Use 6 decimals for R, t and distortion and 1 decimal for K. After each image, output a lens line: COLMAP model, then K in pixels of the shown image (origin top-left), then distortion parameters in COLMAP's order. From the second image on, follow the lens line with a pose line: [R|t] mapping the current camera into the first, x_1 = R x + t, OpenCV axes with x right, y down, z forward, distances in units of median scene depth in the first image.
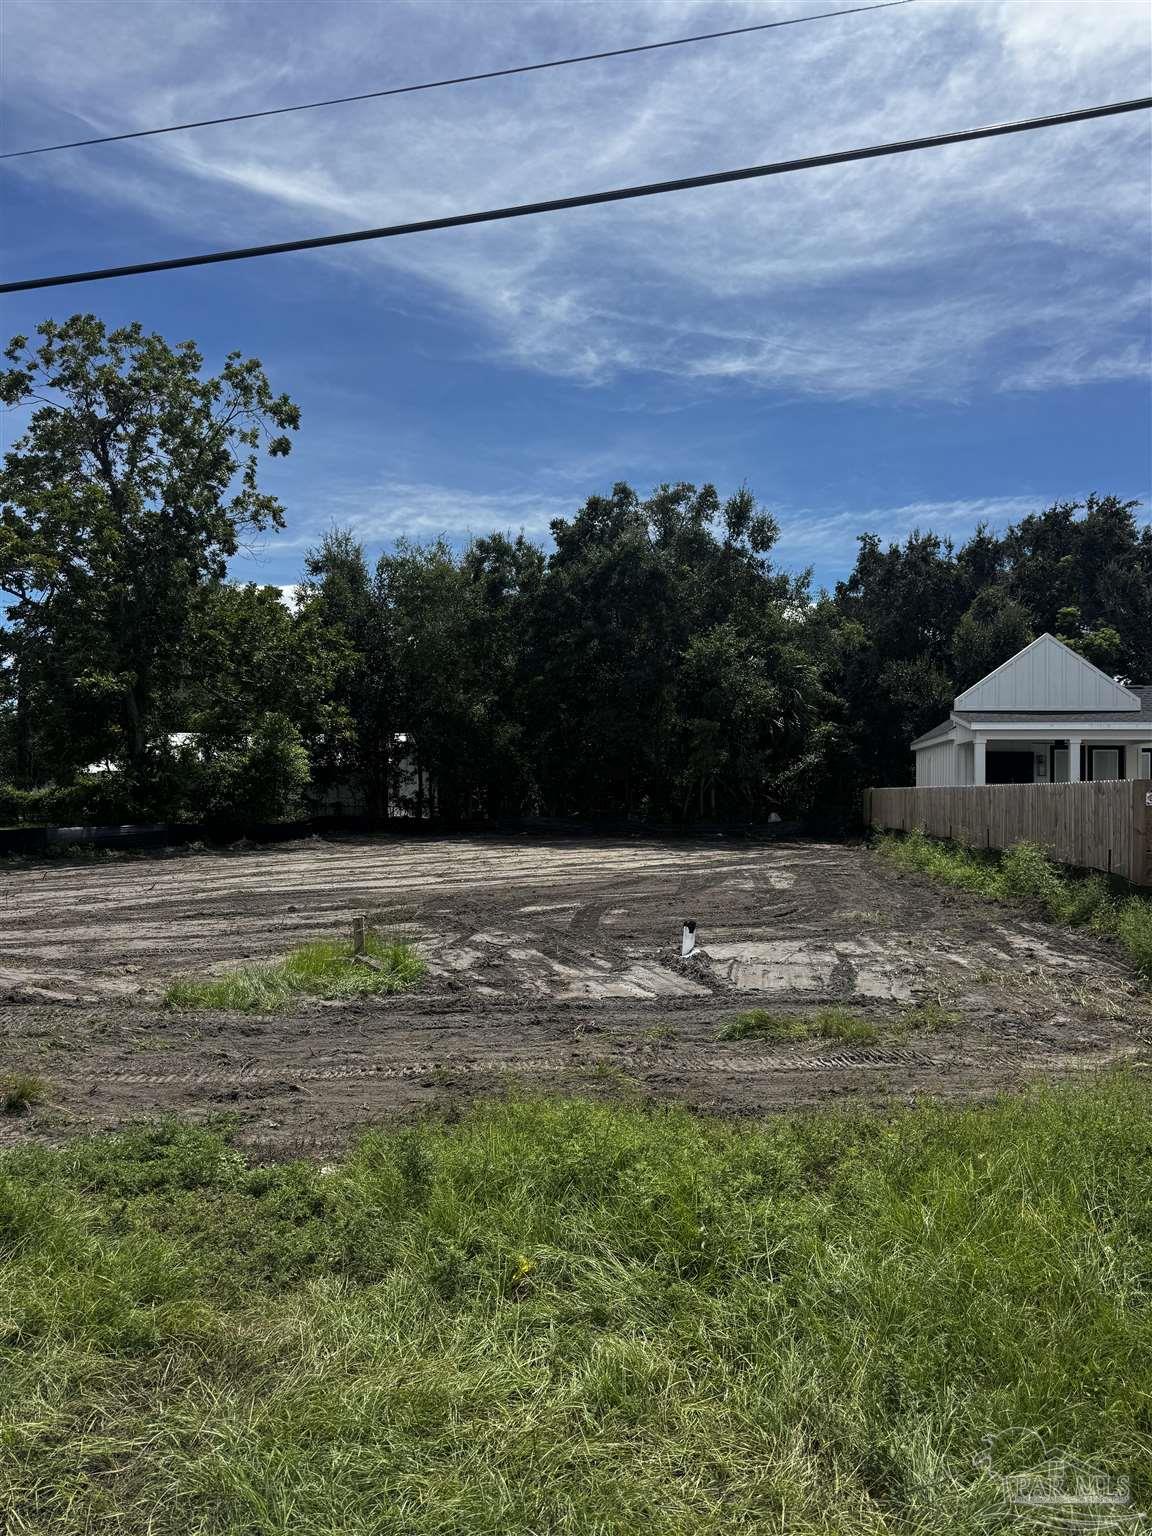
lens RADIAL K [[1090.1, 0, 578.3], [0, 1090.1, 782.4], [0, 0, 1]] dist [0.034529, -0.042176]
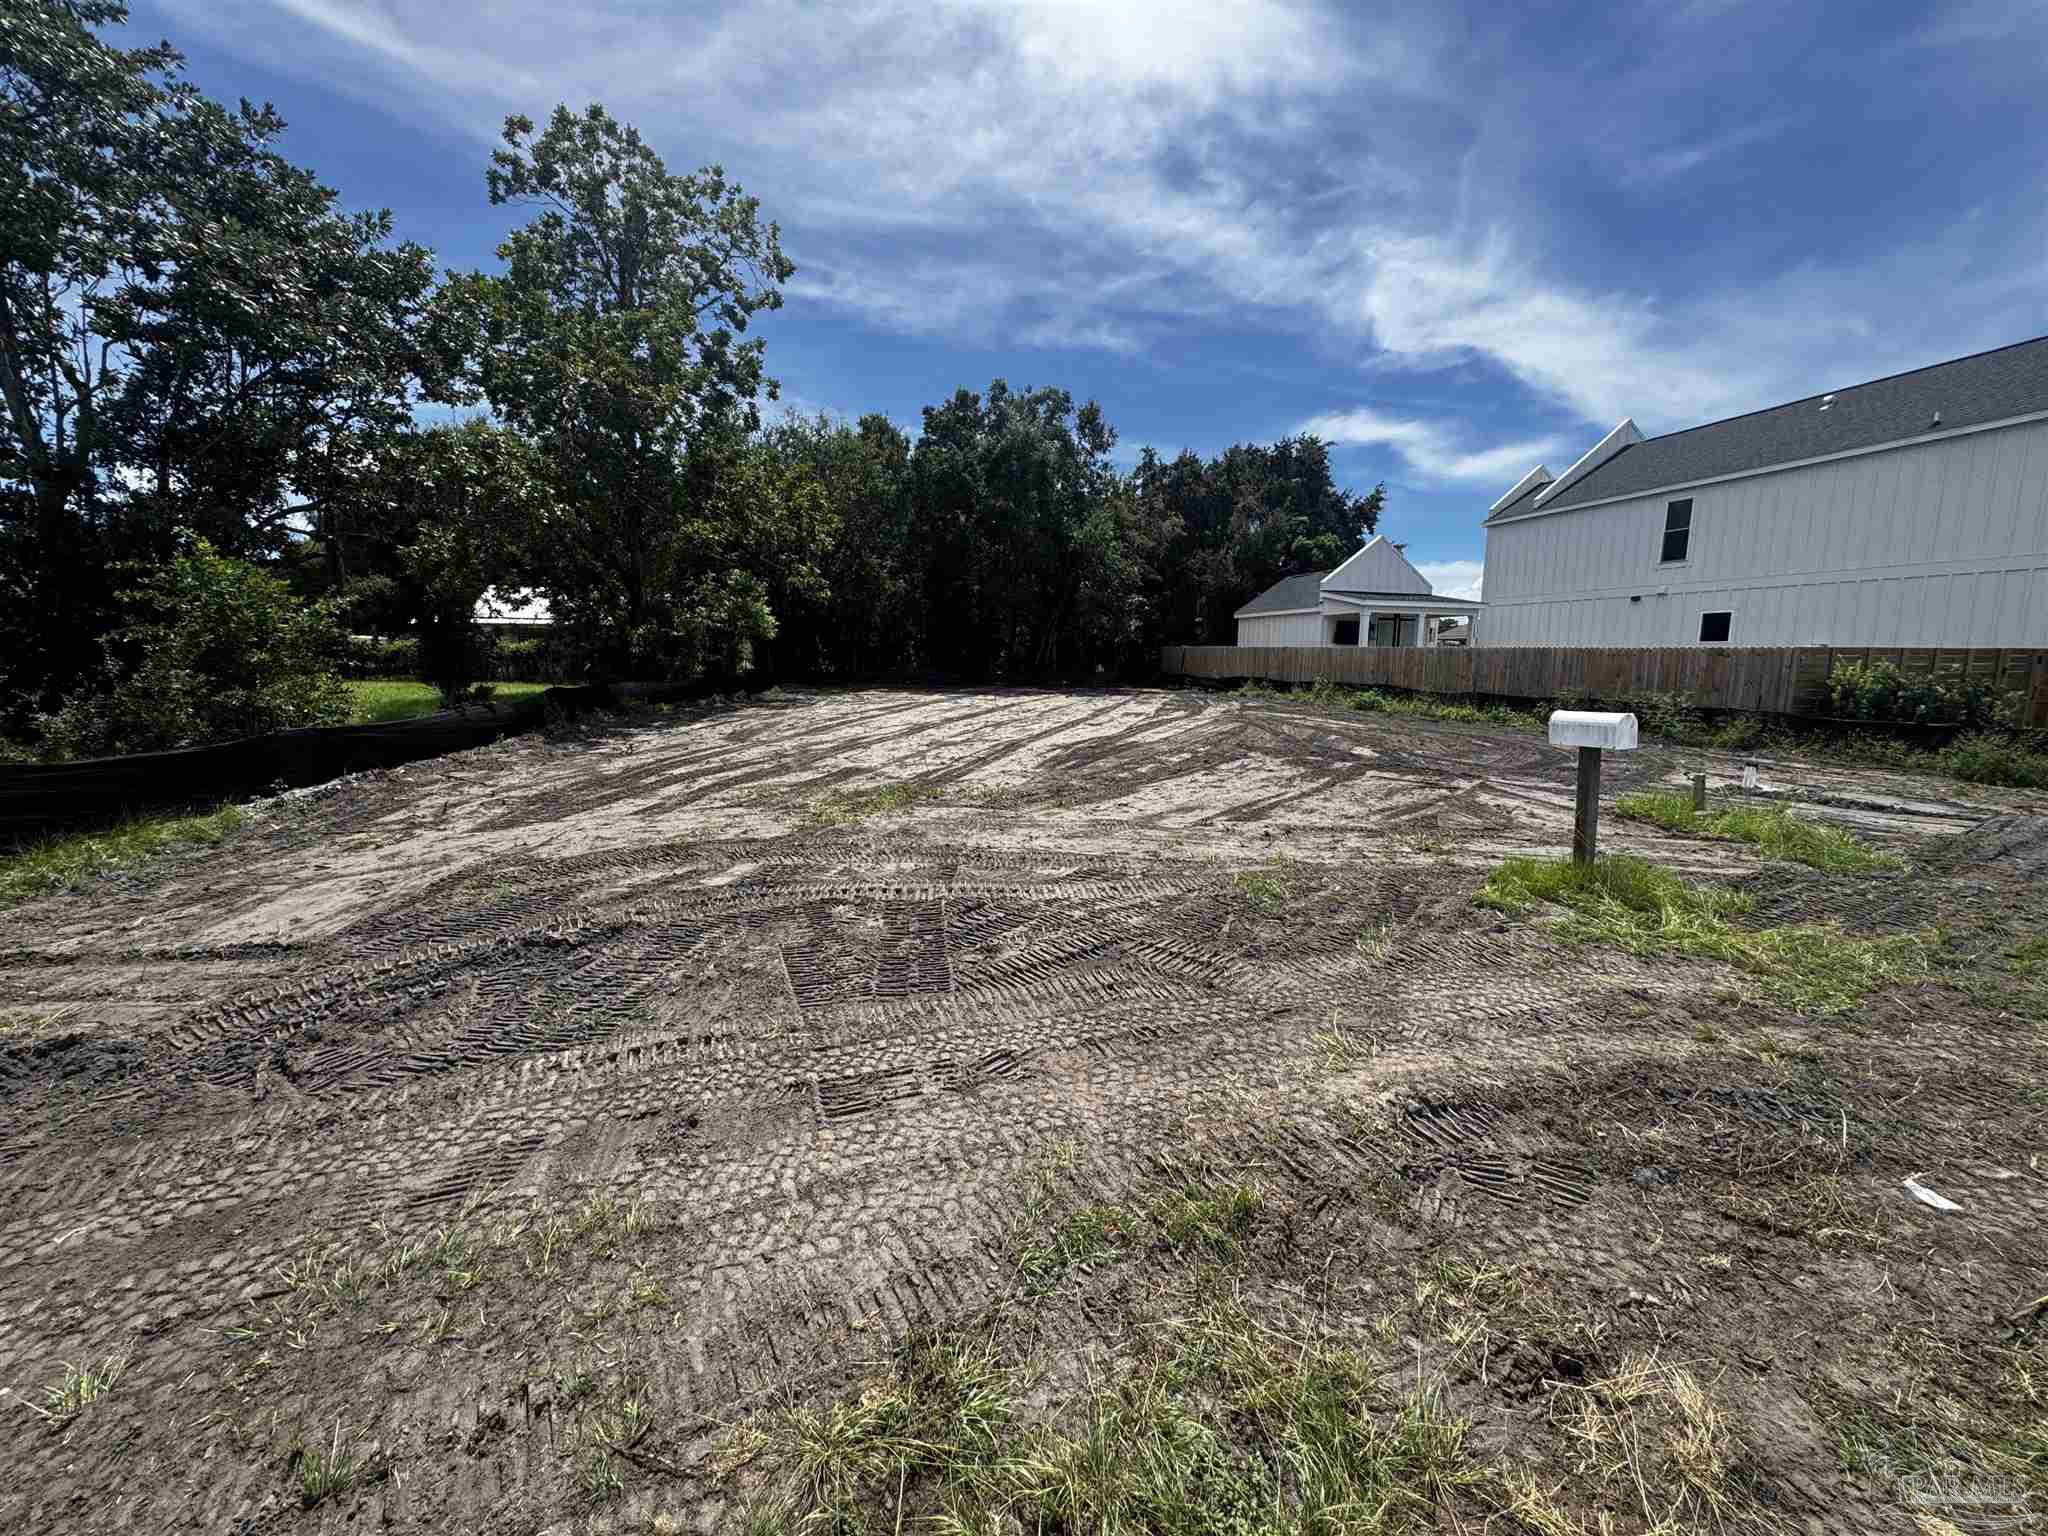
lens RADIAL K [[822.0, 0, 1025.8], [0, 822.0, 775.8], [0, 0, 1]] dist [-0.005459, 0.000839]
pose [[0.927018, -0.051512, 0.371462, -0.410849], [-0.009997, 0.986775, 0.161786, 0.000434], [-0.374884, -0.153692, 0.914243, 0.180567]]
